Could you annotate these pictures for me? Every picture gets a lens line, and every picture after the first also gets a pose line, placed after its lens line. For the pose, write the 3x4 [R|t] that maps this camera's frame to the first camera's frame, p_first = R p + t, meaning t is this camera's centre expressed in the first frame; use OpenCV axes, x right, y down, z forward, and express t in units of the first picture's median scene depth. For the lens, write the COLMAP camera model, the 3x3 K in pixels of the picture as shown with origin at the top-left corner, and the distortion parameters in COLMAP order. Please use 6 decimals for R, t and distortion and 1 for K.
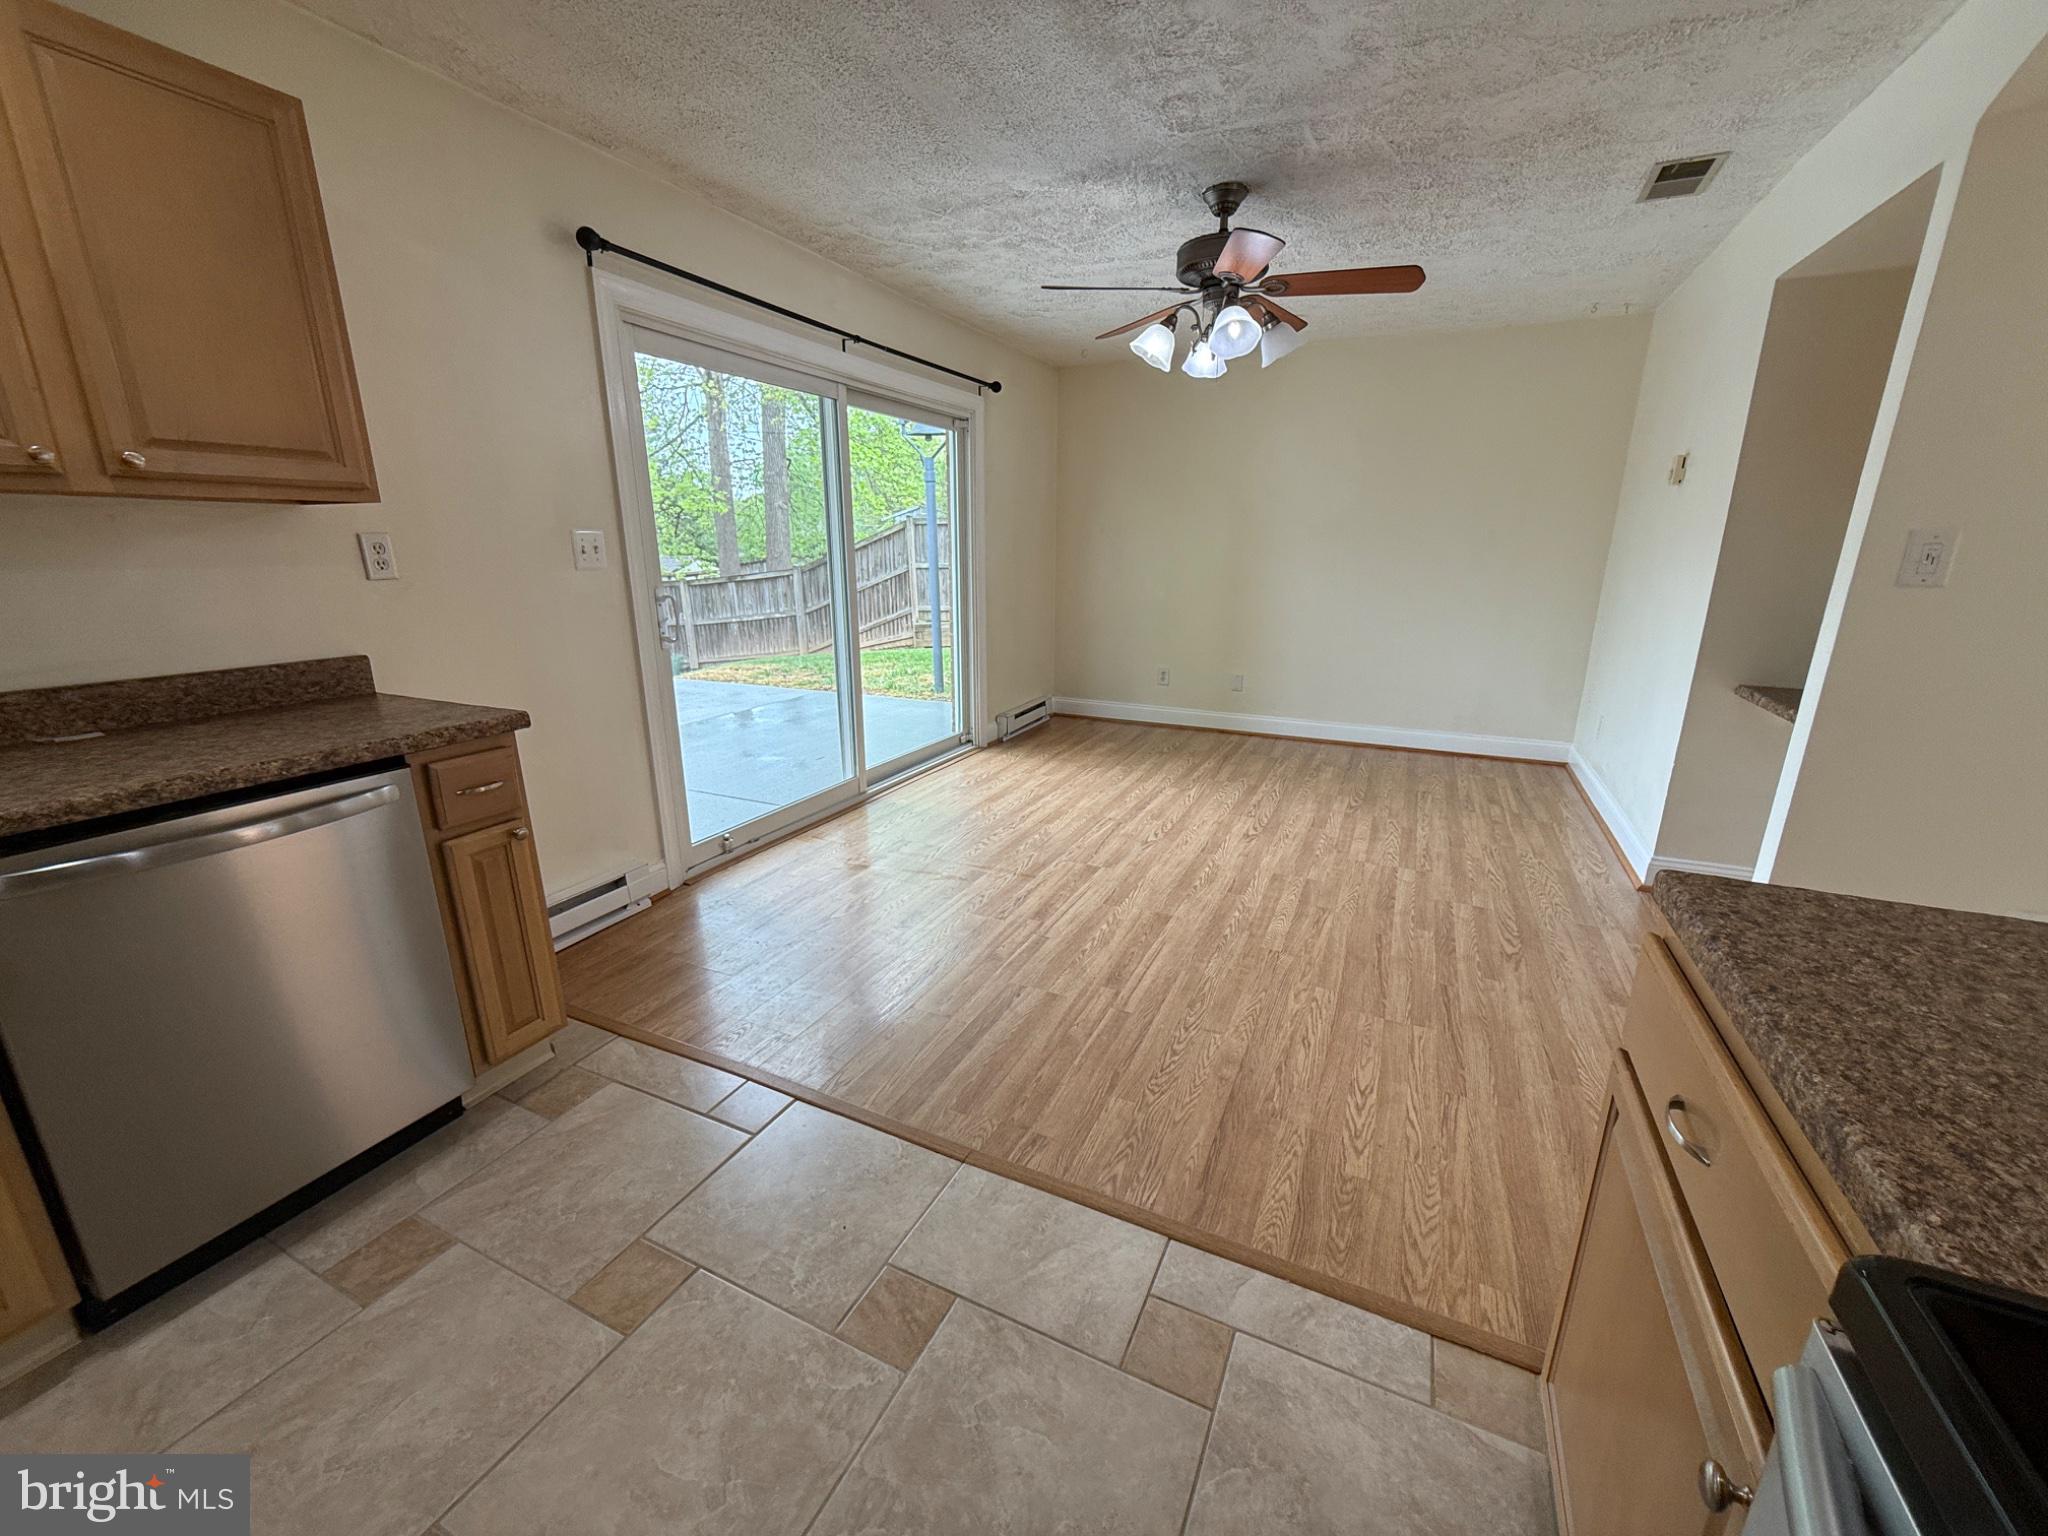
lens RADIAL K [[816.1, 0, 1036.1], [0, 816.1, 759.6], [0, 0, 1]] dist [-0.000491, -0.000332]
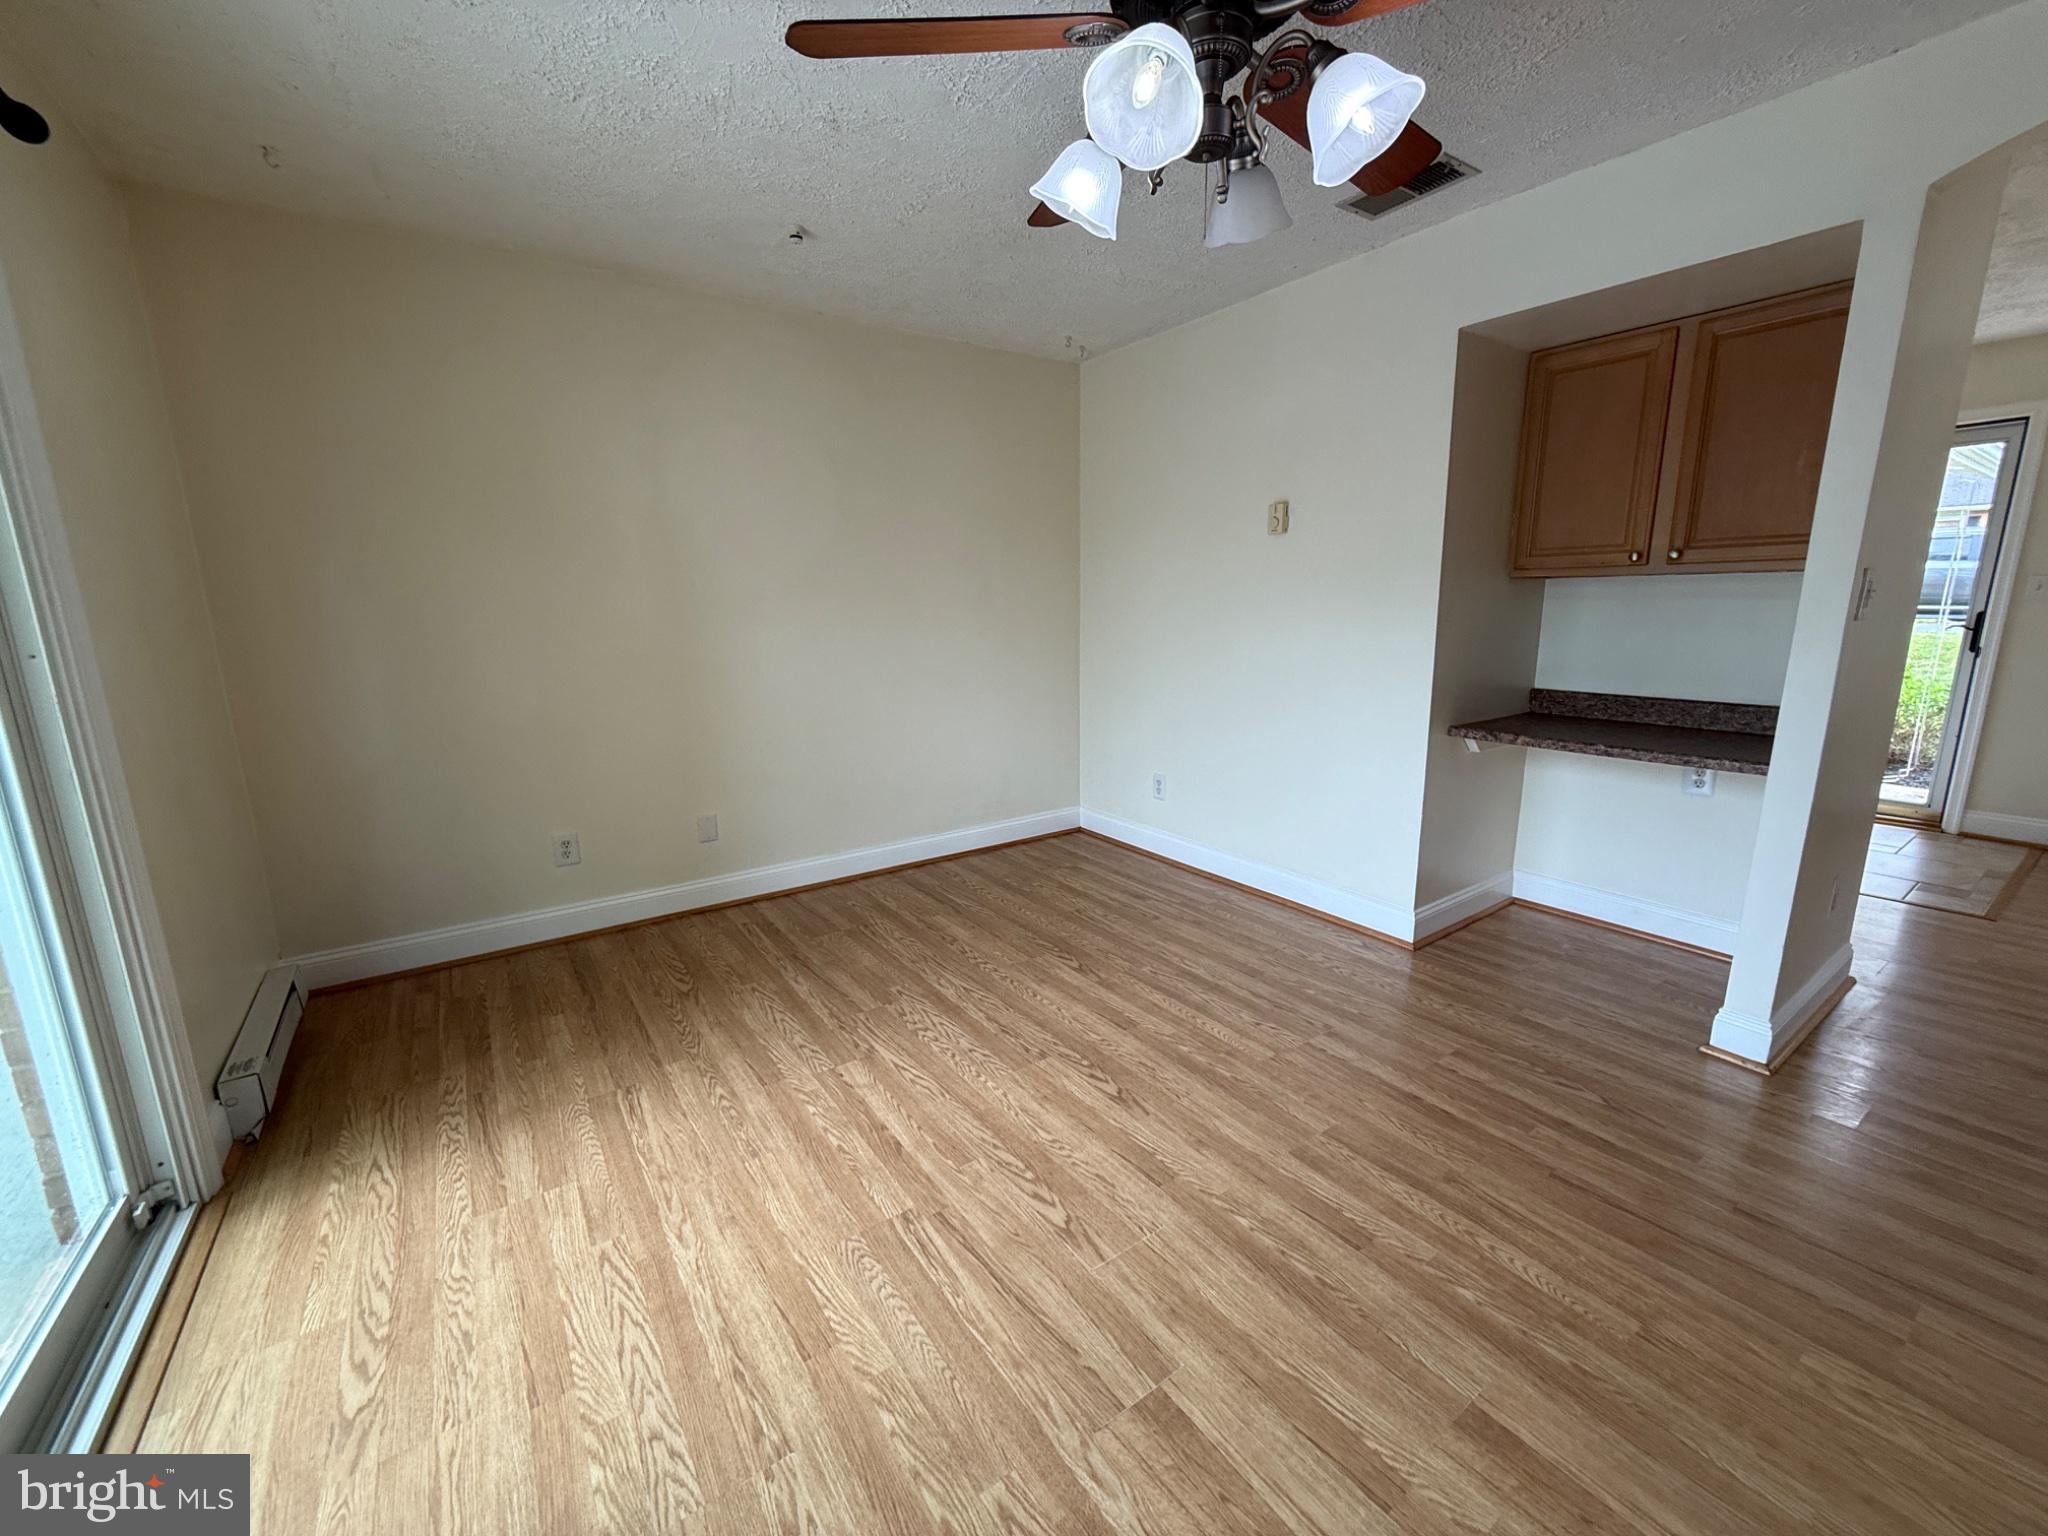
lens RADIAL K [[816.1, 0, 1031.0], [0, 816.1, 763.3], [0, 0, 1]] dist [-0.000491, -0.000332]
pose [[0.499722, -0.178805, 0.847530, -0.194406], [0.238444, 0.969055, 0.063851, -0.168930], [-0.832720, 0.170181, 0.526893, 0.647557]]
